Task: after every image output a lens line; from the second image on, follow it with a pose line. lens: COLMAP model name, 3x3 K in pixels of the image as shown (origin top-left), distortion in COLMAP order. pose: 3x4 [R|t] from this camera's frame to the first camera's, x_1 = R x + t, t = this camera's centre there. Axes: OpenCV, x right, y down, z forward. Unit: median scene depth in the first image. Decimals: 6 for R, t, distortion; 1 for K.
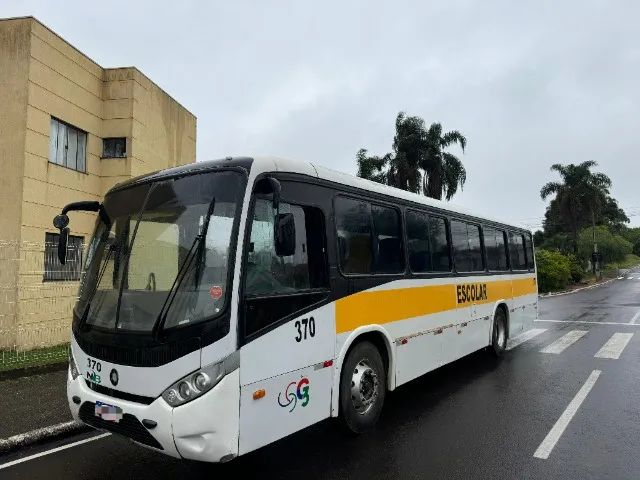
lens RADIAL K [[426.2, 0, 320.0], [0, 426.2, 240.0], [0, 0, 1]] dist [0.064972, -0.087410]
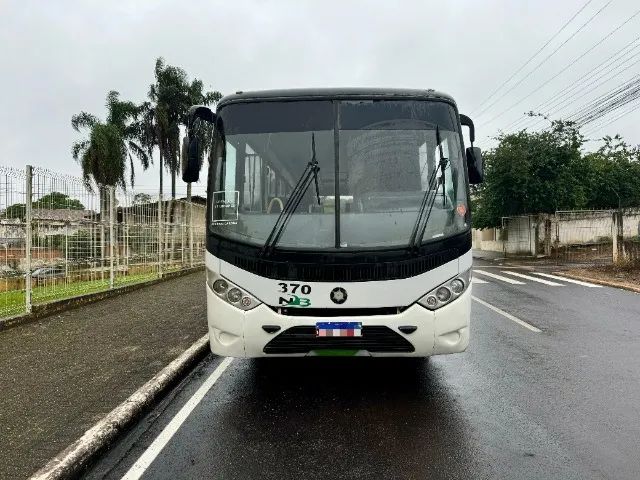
lens RADIAL K [[410.1, 0, 319.9], [0, 410.1, 232.6], [0, 0, 1]] dist [0.184438, -0.248082]
pose [[0.827354, 0.001518, 0.561678, -0.983718], [-0.045605, 0.996876, 0.064483, 0.107164], [-0.559826, -0.078966, 0.824839, 0.237268]]
